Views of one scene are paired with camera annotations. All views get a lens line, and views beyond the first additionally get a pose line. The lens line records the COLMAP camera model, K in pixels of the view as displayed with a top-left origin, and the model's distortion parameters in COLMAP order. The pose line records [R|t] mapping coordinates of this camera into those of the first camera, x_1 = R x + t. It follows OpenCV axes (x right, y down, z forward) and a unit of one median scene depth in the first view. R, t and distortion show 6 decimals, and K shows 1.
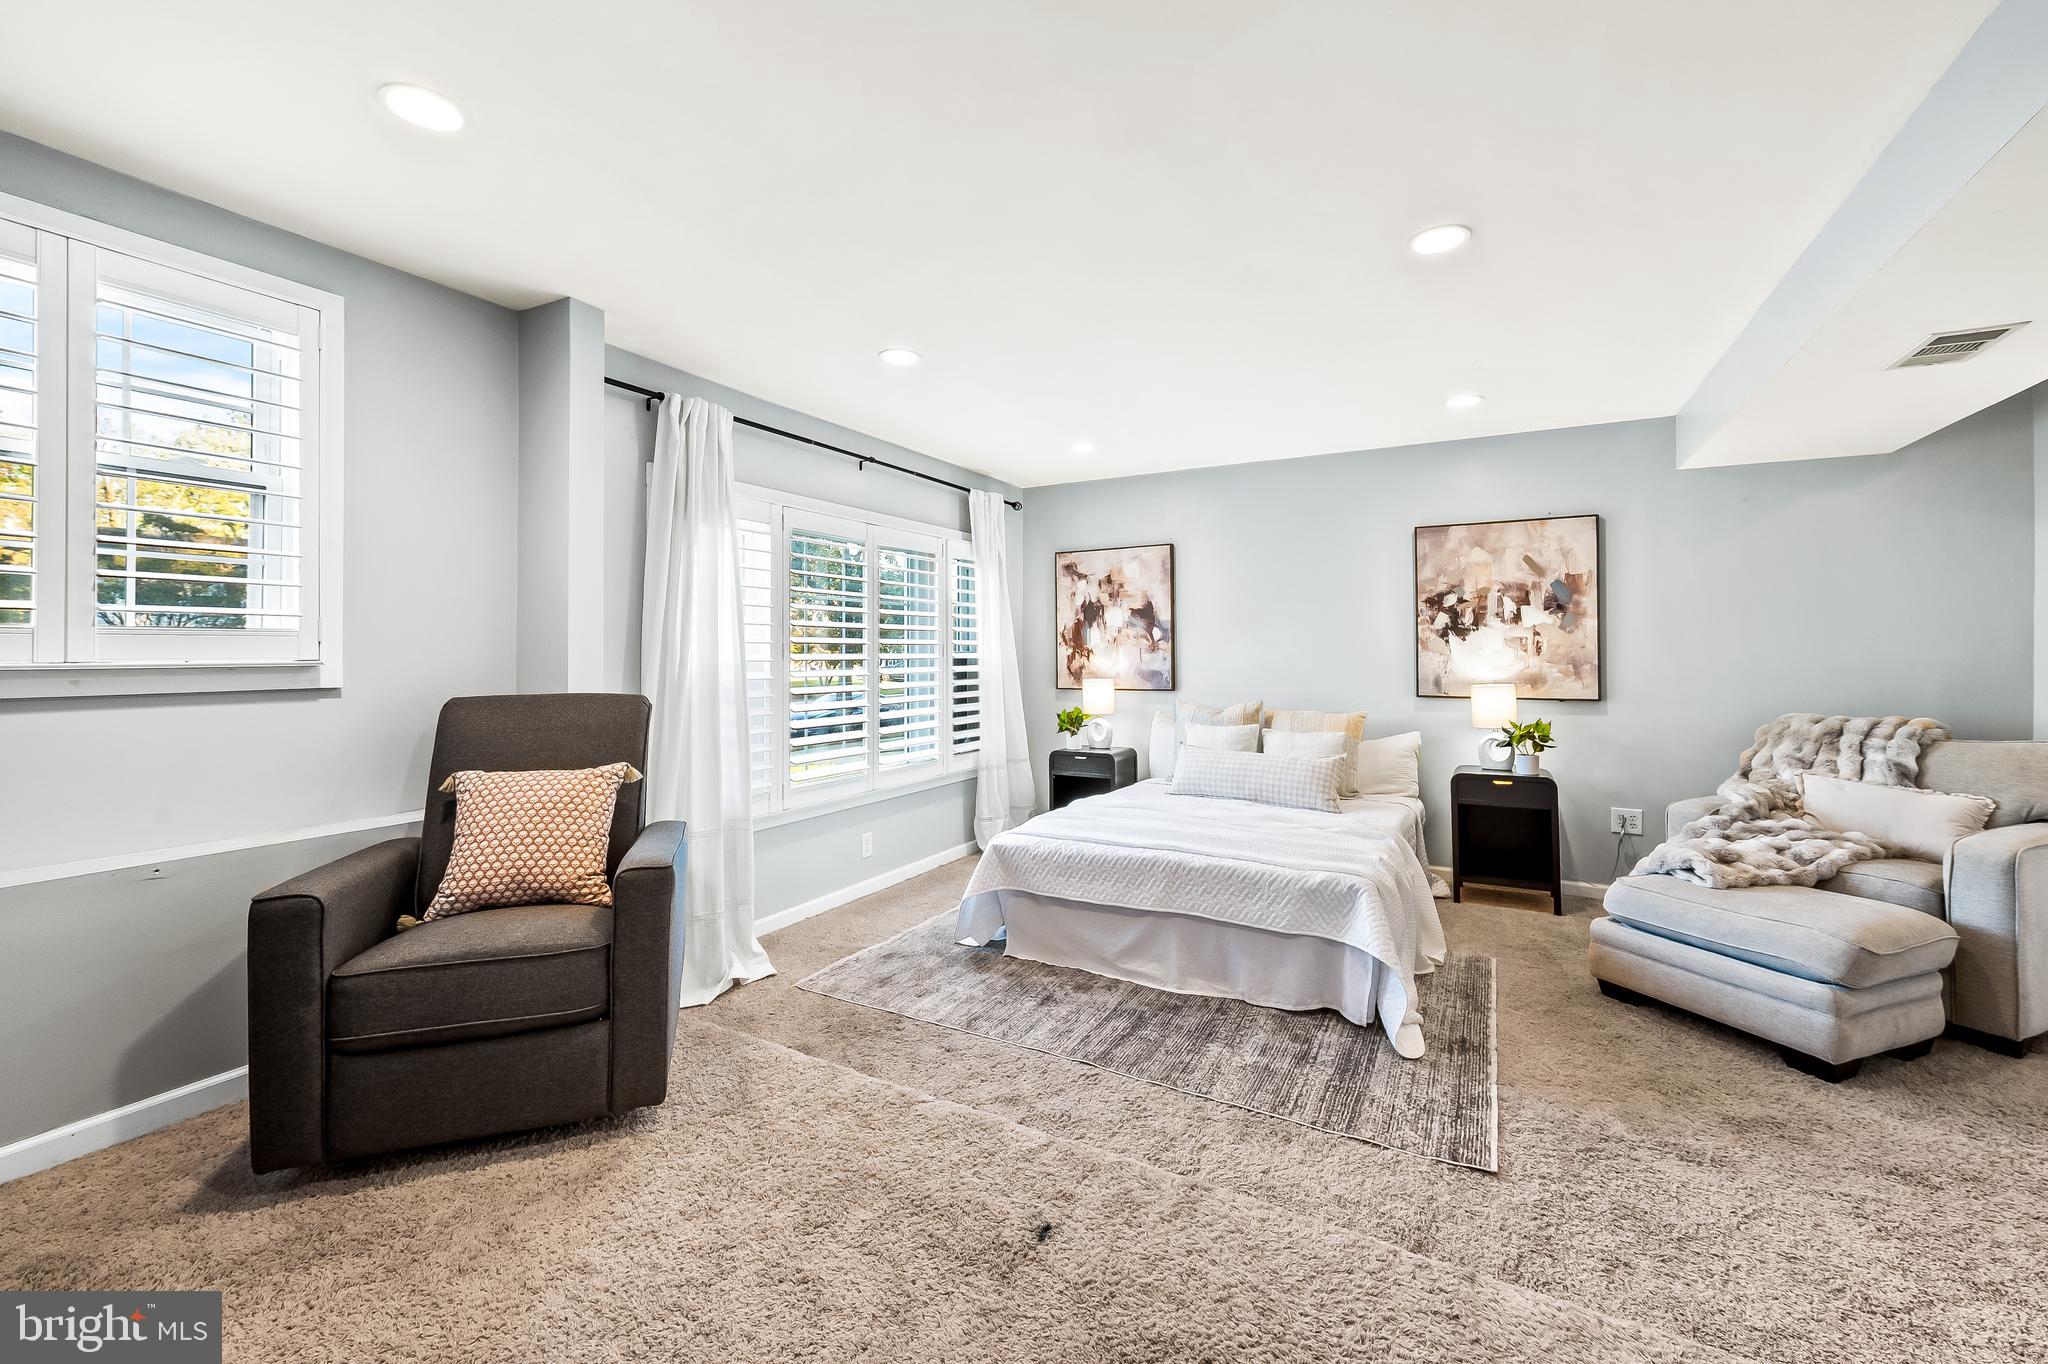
lens RADIAL K [[815.8, 0, 1030.1], [0, 815.8, 646.8], [0, 0, 1]] dist [0.009621, -0.002516]
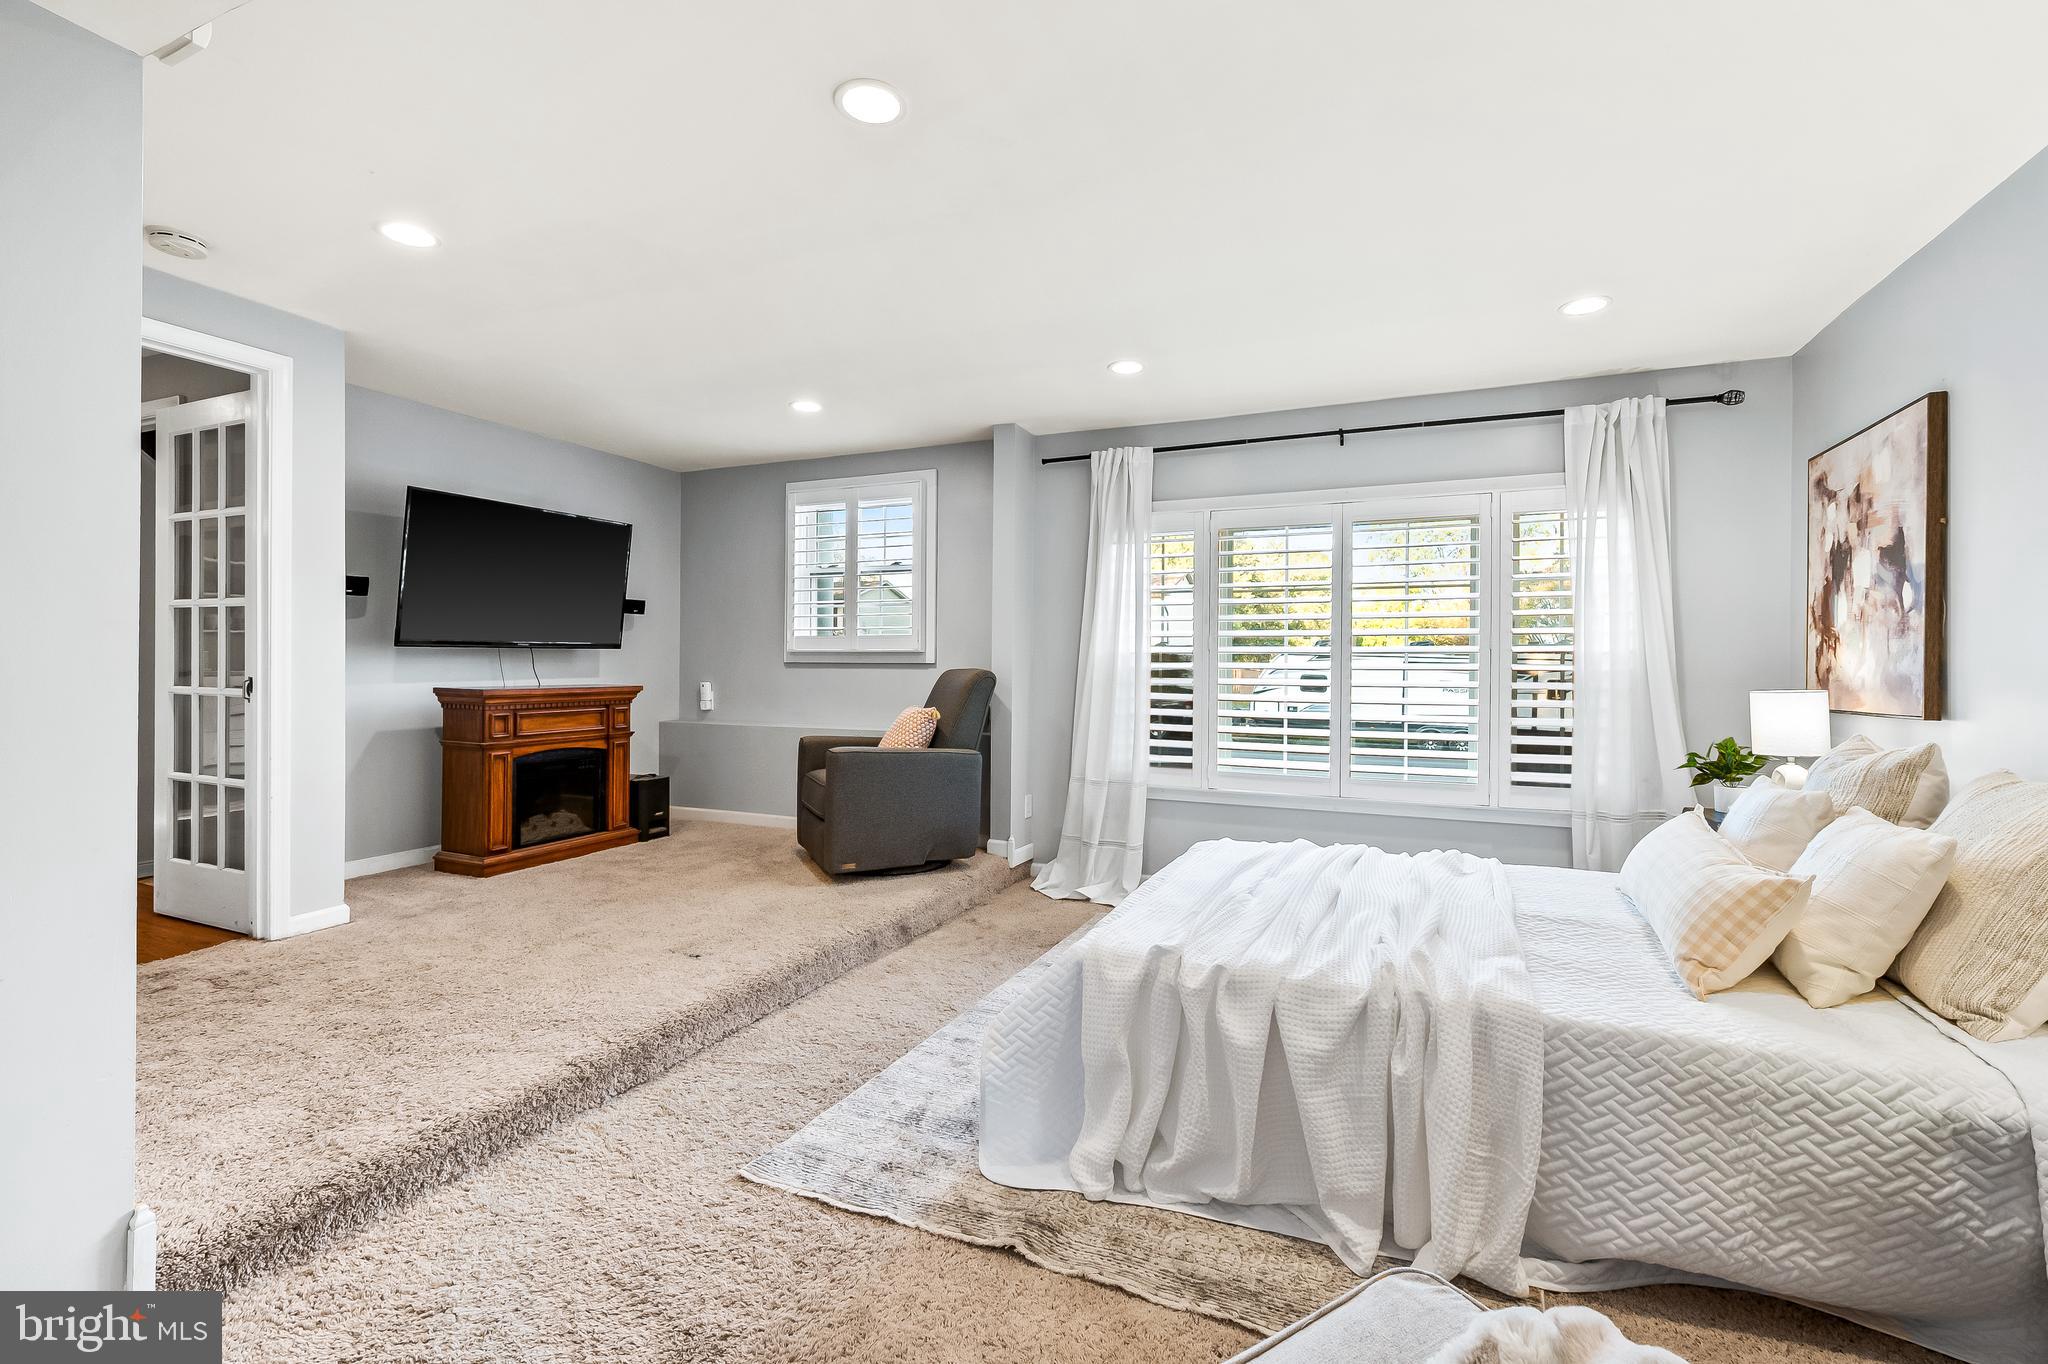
lens RADIAL K [[852.1, 0, 1030.8], [0, 852.1, 668.1], [0, 0, 1]] dist [-0.000089, -0.001918]
pose [[0.118522, 0.004897, -0.992939, 0.572412], [-0.000738, 0.999988, 0.004844, 0.023052], [0.992951, 0.000159, 0.118525, 0.444540]]
